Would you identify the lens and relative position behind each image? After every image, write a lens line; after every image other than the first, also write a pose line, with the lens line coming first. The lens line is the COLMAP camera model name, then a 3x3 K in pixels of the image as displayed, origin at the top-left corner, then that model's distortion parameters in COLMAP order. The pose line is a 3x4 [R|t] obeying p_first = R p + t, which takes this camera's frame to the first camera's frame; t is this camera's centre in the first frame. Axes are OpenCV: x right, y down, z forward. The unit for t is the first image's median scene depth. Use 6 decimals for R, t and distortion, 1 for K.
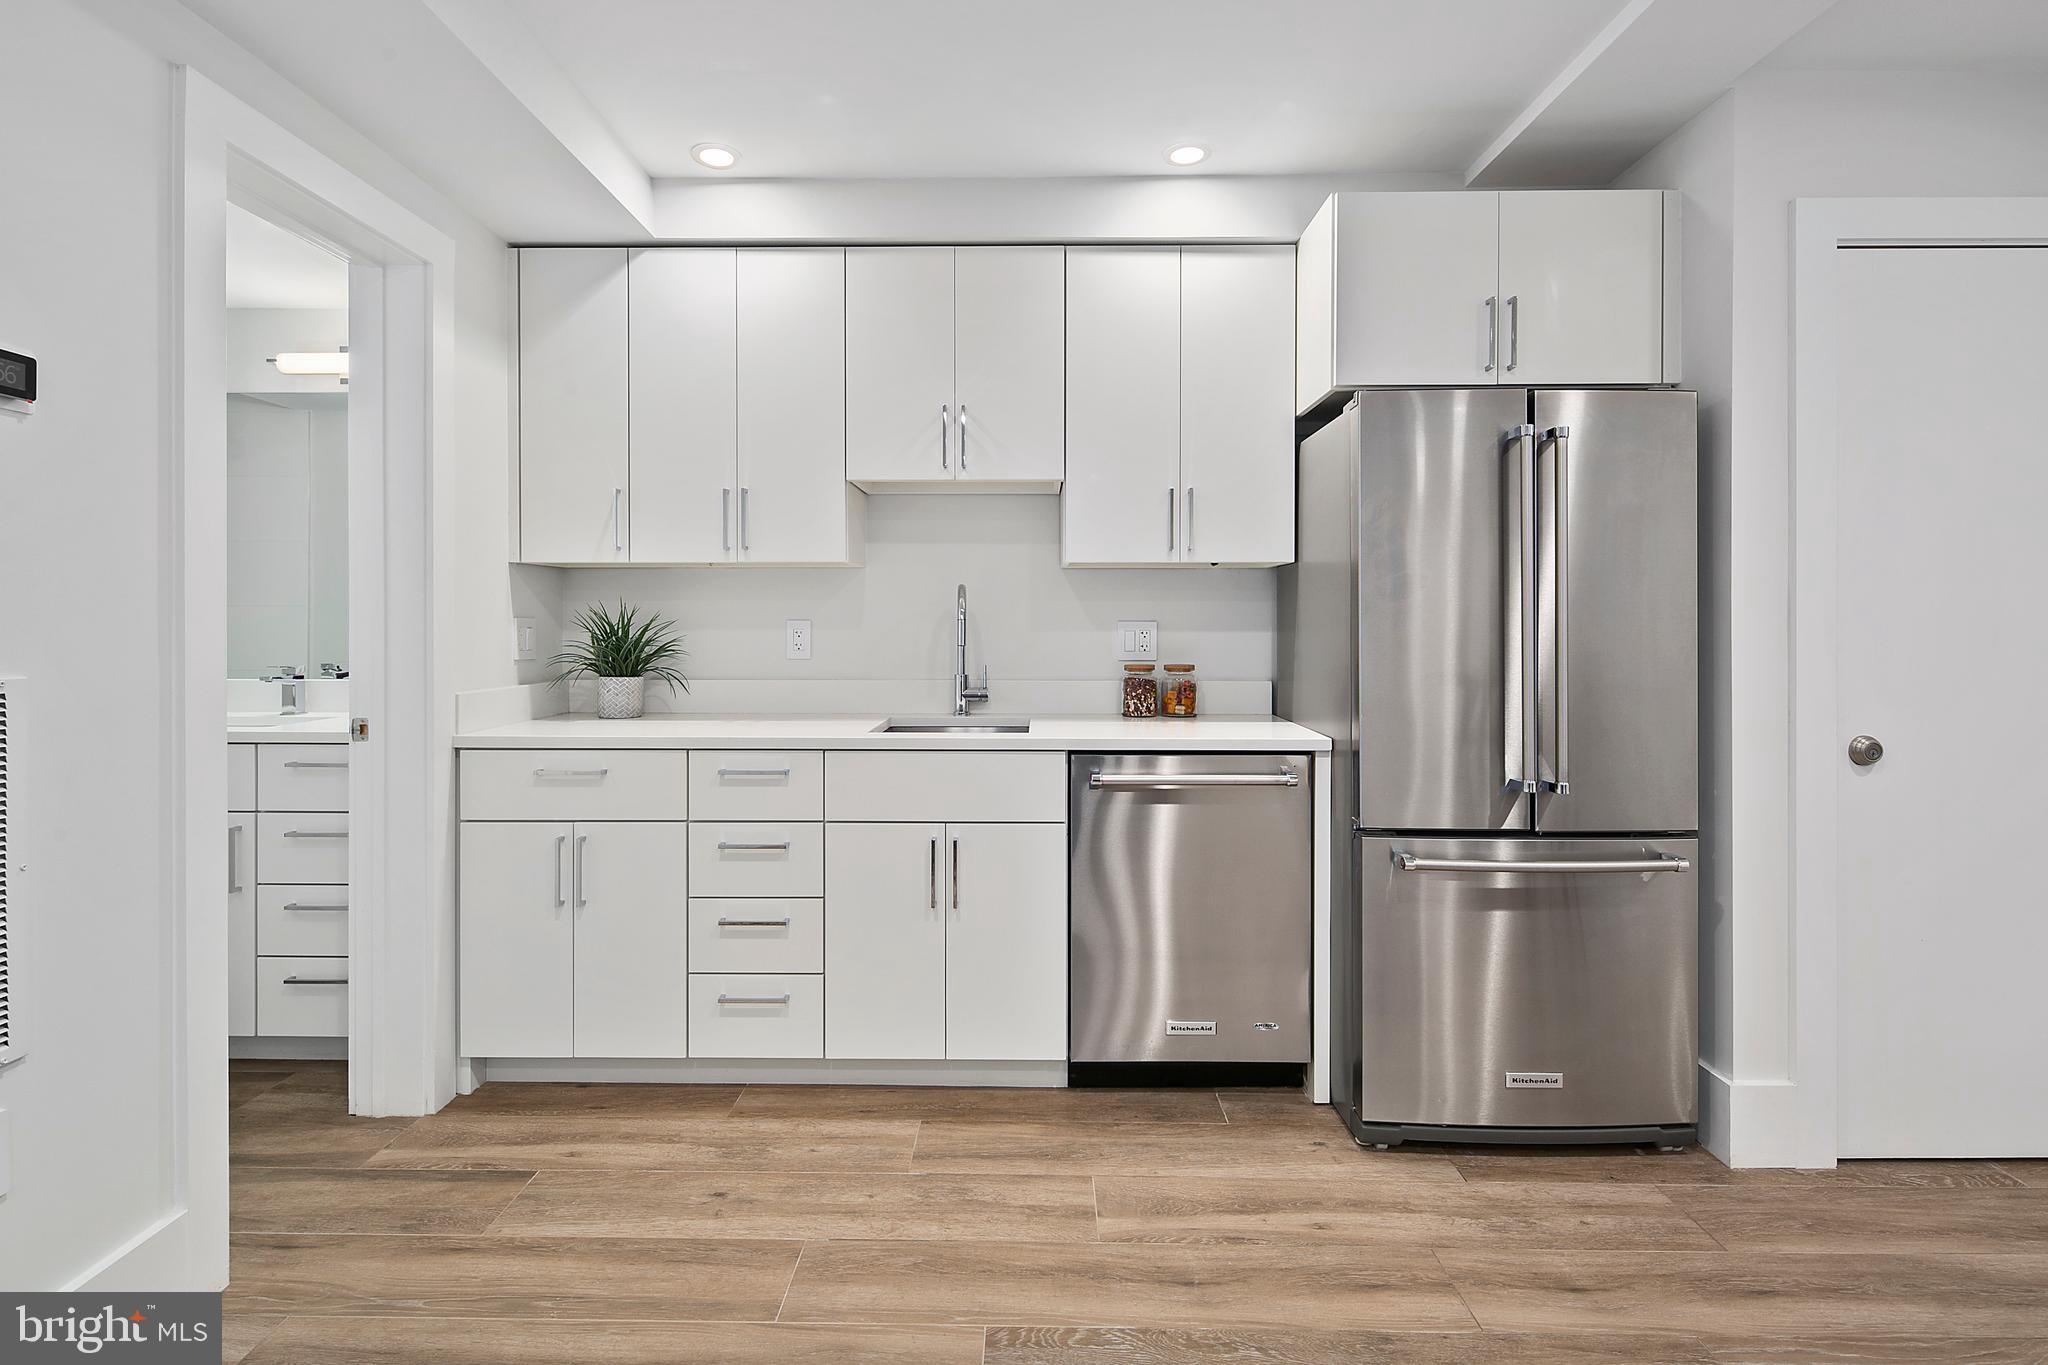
lens RADIAL K [[1009.7, 0, 1017.7], [0, 1009.7, 628.9], [0, 0, 1]] dist [-0.002527, -0.000624]
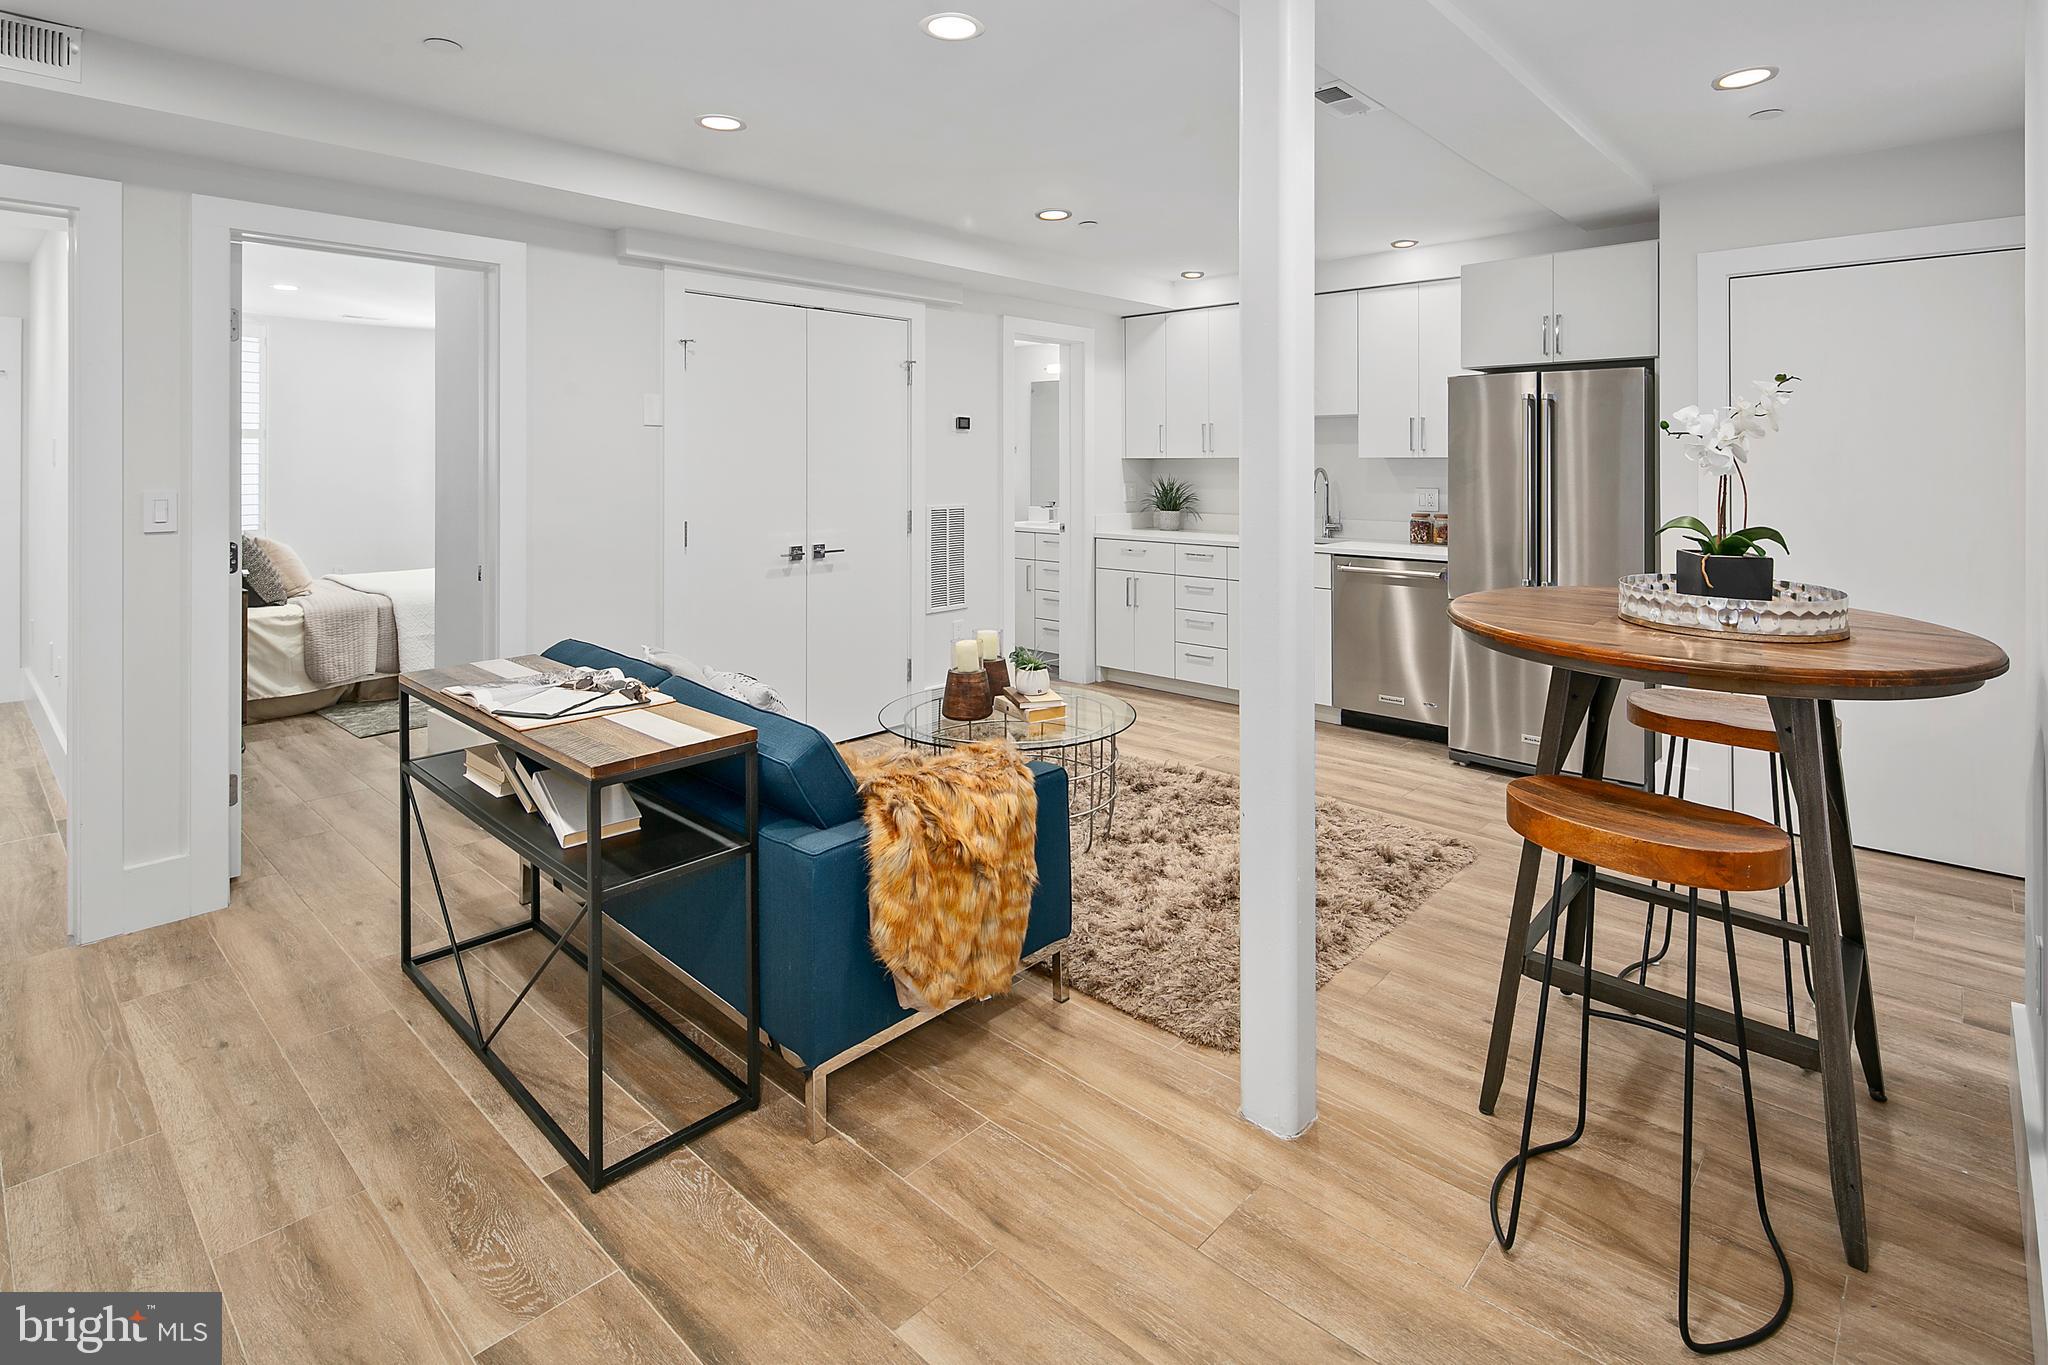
lens RADIAL K [[1009.7, 0, 1017.7], [0, 1009.7, 628.9], [0, 0, 1]] dist [-0.002527, -0.000624]
pose [[0.744038, 0.110356, -0.658960, 0.876710], [-0.002121, 0.986650, 0.162840, -0.057938], [0.668133, -0.119762, 0.734340, -0.883951]]
